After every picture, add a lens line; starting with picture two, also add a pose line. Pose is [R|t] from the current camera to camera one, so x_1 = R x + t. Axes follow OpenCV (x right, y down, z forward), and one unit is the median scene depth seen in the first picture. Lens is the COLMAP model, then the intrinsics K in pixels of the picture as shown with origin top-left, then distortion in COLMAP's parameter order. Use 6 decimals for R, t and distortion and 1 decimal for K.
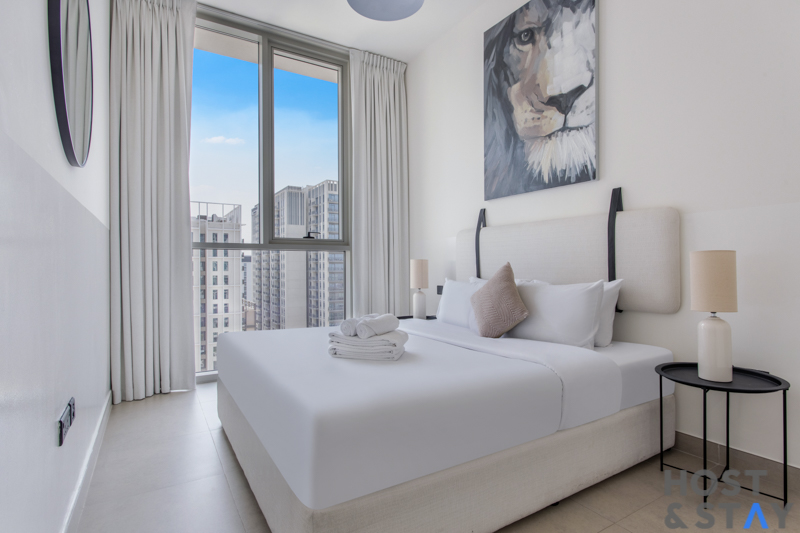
lens RADIAL K [[409.7, 0, 413.7], [0, 409.7, 273.3], [0, 0, 1]] dist [-0.006850, 0.001616]
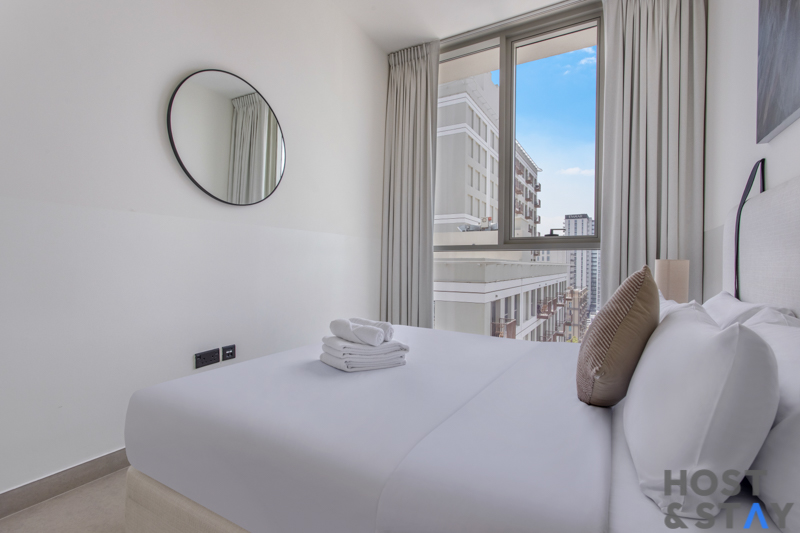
lens RADIAL K [[377.5, 0, 402.3], [0, 377.5, 261.9], [0, 0, 1]] dist [0.011466, 0.000204]
pose [[0.459841, 0.008626, -0.887959, 0.344193], [-0.027842, 0.999601, -0.004707, -0.018984], [0.887565, 0.026887, 0.459898, 0.370906]]
